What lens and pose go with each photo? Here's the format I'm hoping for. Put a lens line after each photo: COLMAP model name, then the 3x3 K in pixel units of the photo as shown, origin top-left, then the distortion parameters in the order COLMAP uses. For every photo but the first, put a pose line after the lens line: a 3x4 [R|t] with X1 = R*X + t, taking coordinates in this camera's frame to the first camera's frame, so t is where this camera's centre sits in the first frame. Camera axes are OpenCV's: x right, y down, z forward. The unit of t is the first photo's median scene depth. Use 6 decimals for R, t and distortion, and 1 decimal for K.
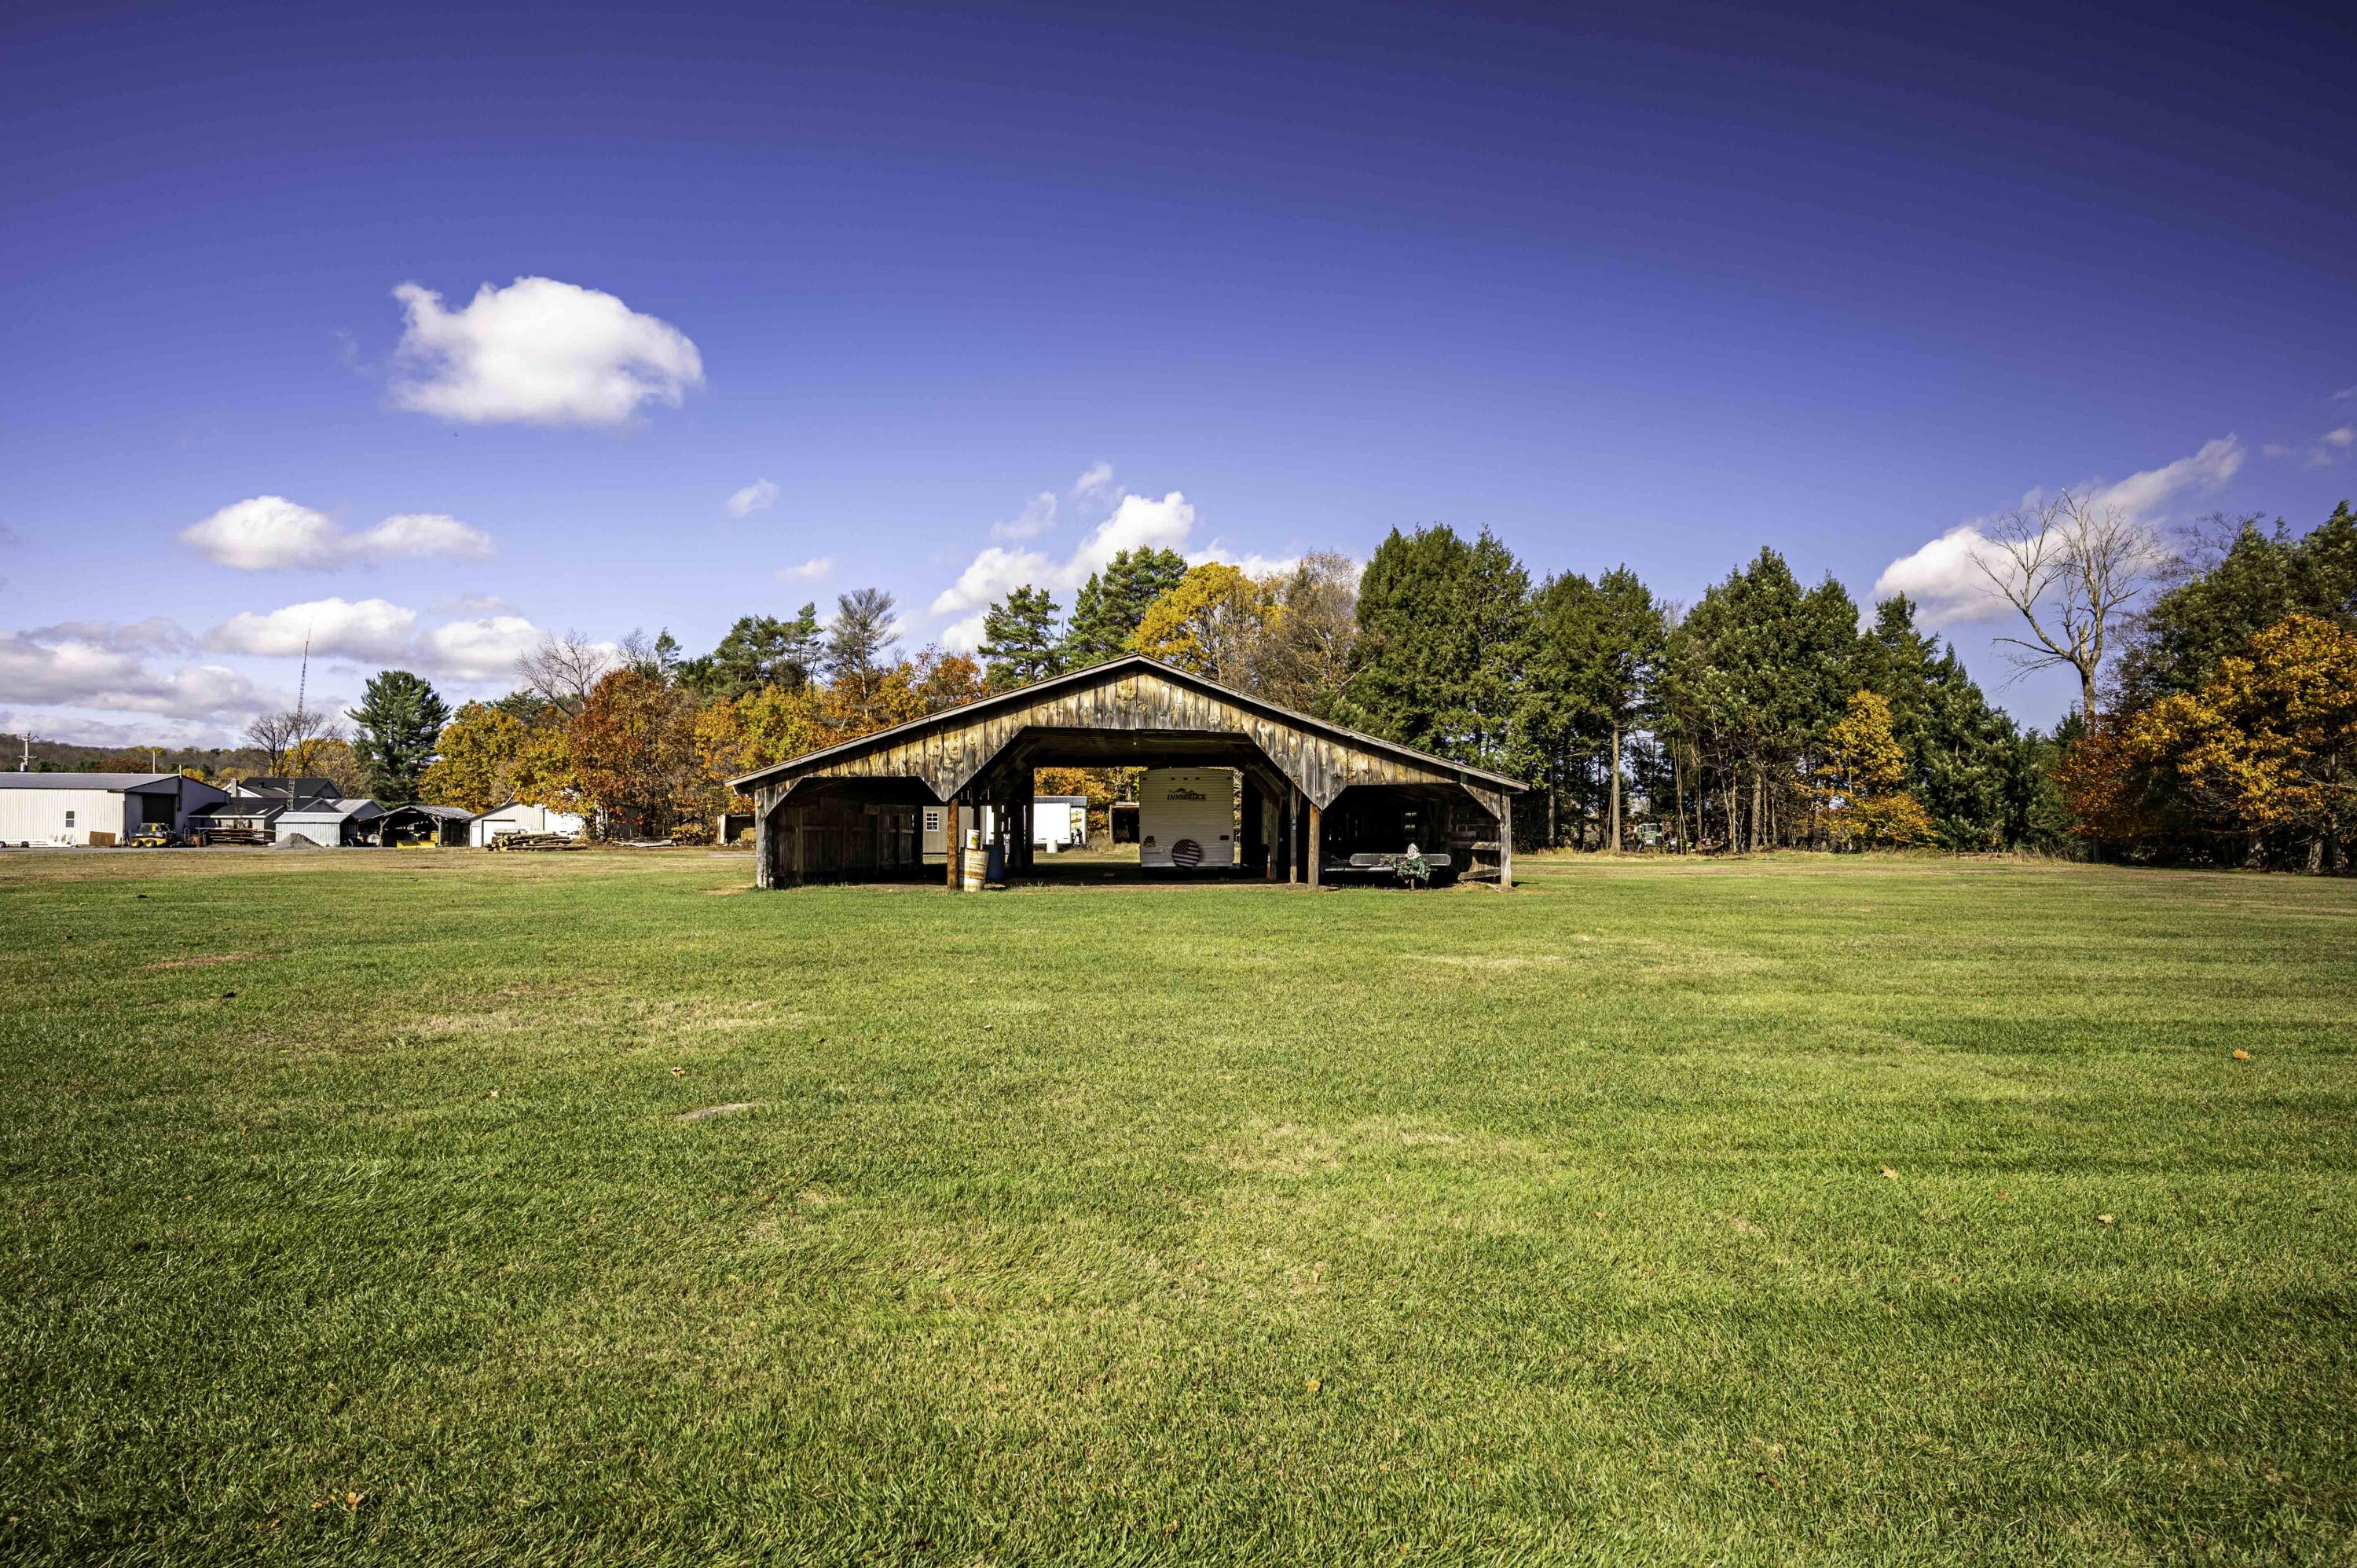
lens RADIAL K [[1131.6, 0, 1176.9], [0, 1131.6, 805.1], [0, 0, 1]] dist [-0.000168, 0.001907]
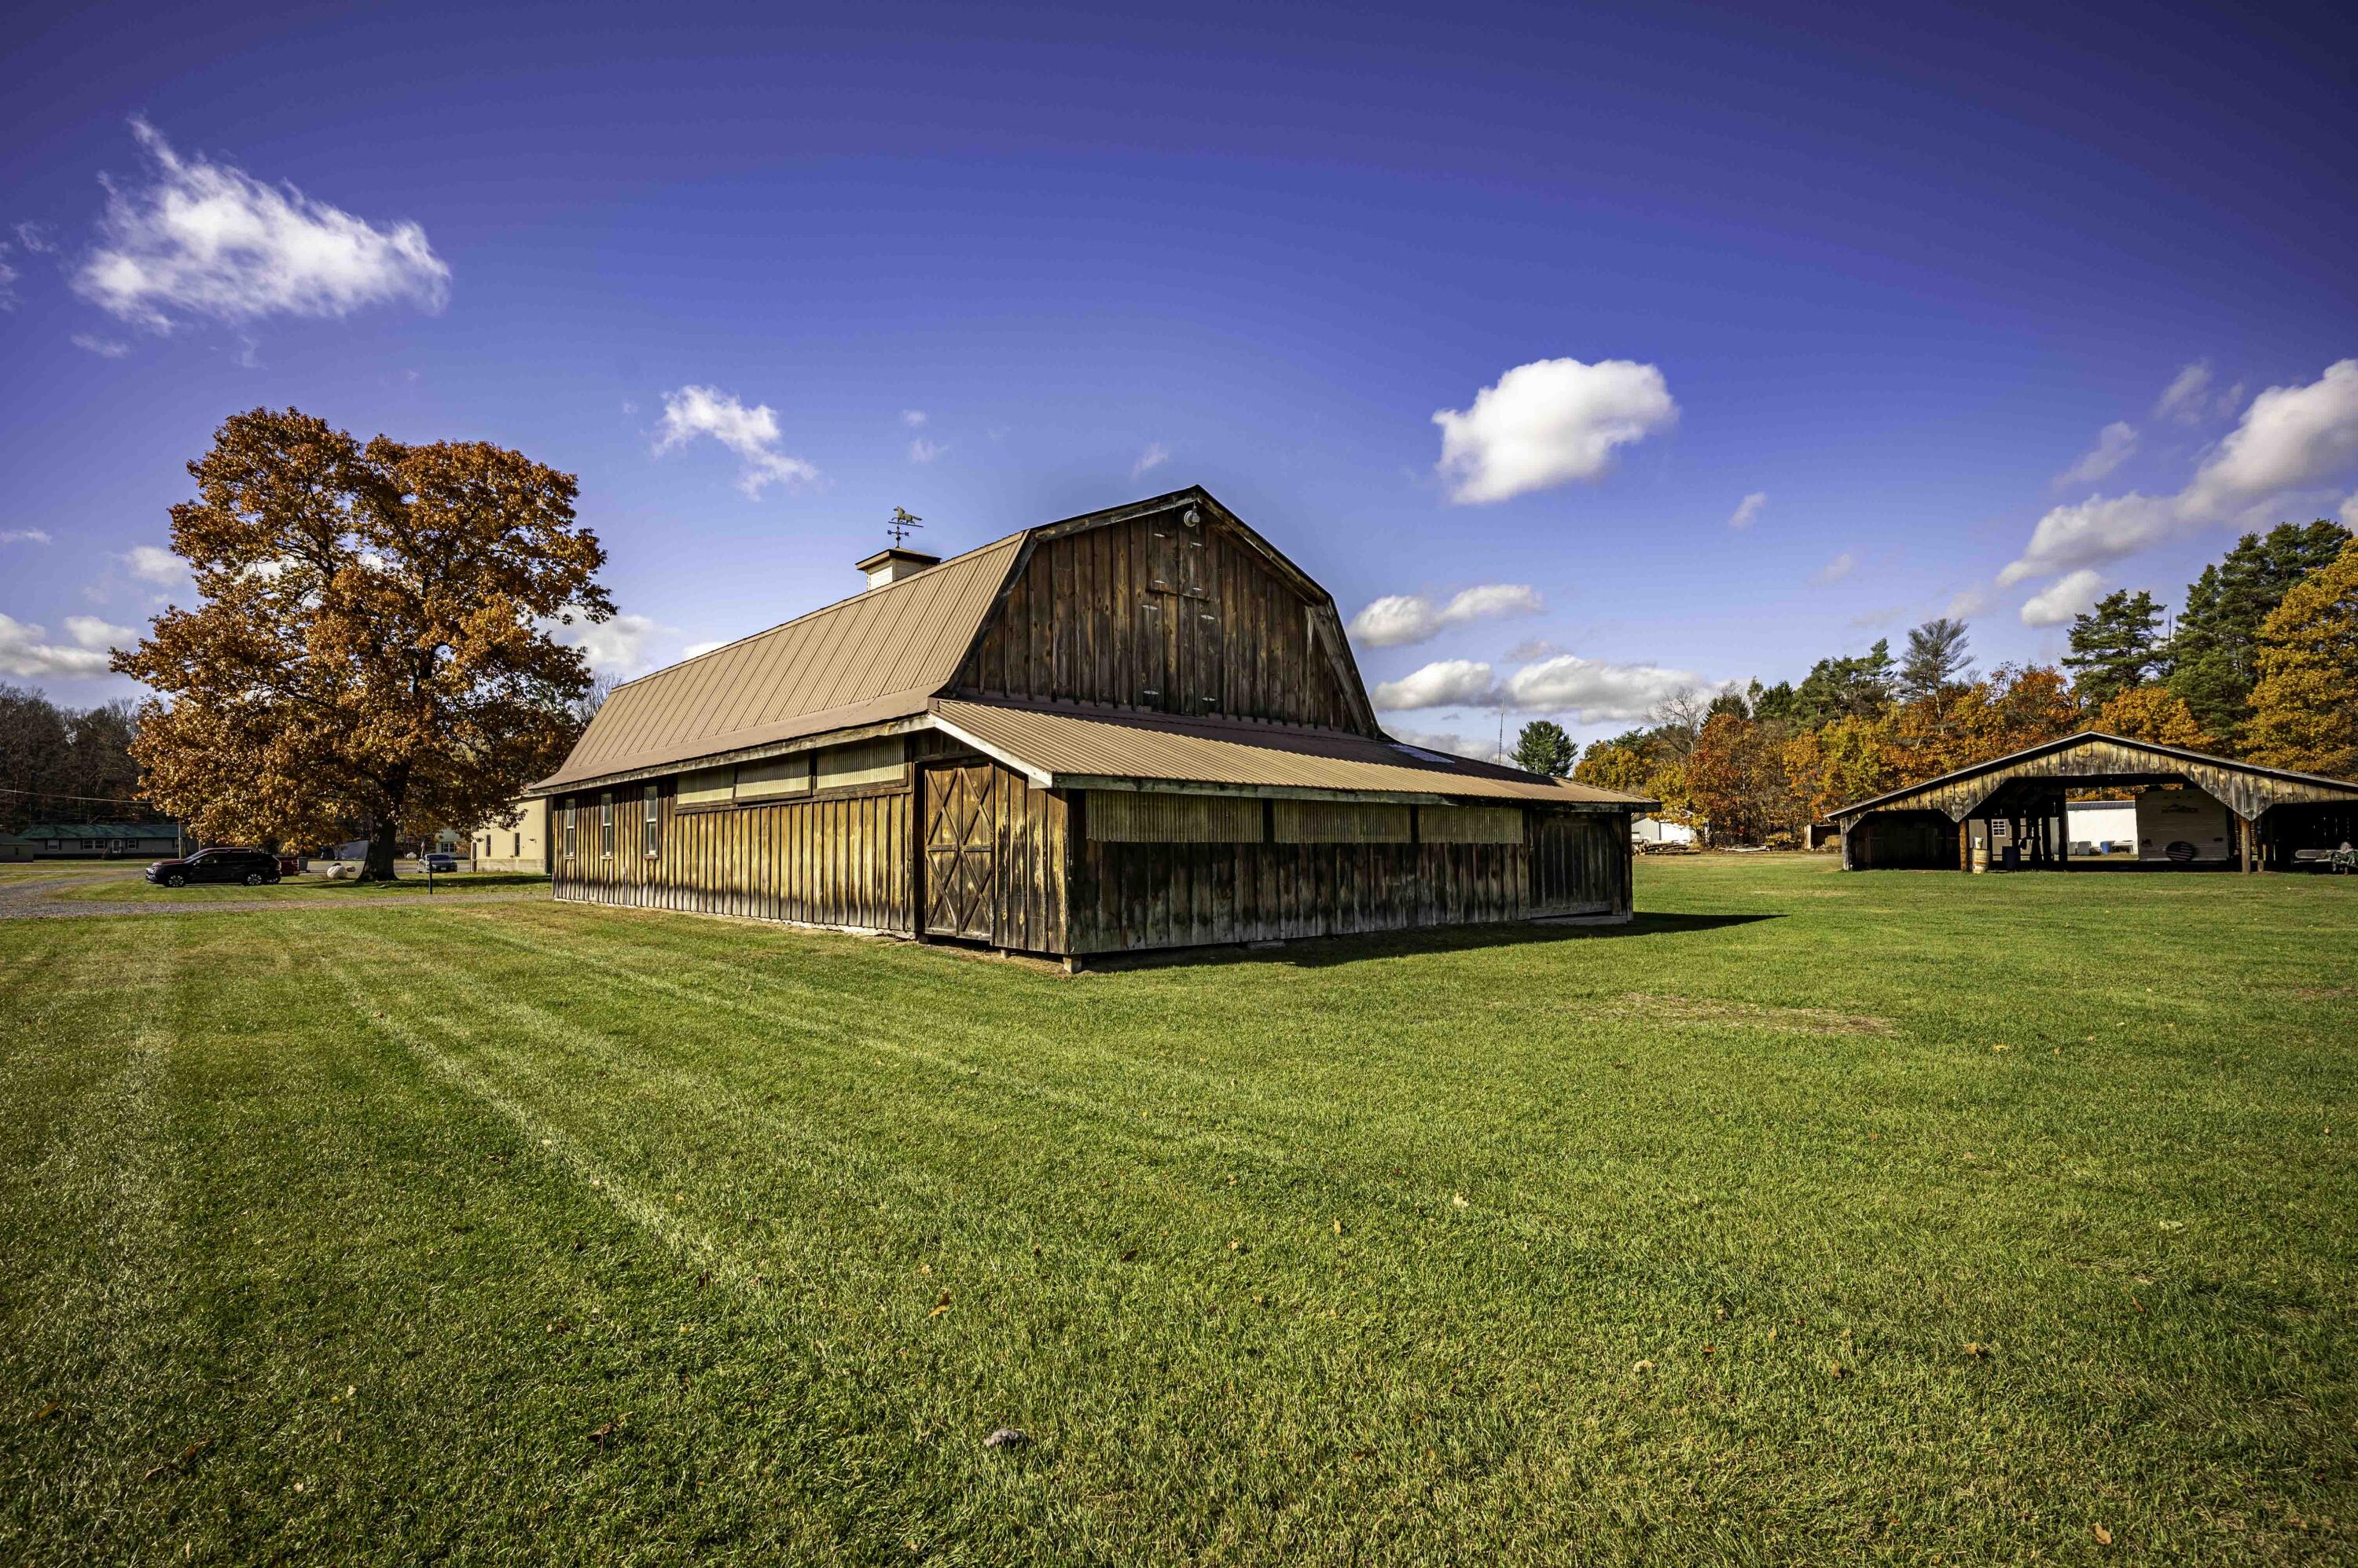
lens RADIAL K [[1132.1, 0, 1177.4], [0, 1132.1, 805.1], [0, 0, 1]] dist [-0.000168, 0.001907]
pose [[0.633933, -0.037971, -0.772455, 0.110512], [0.033115, 0.999211, -0.021942, -0.008797], [0.772678, -0.011670, 0.634690, -0.301971]]
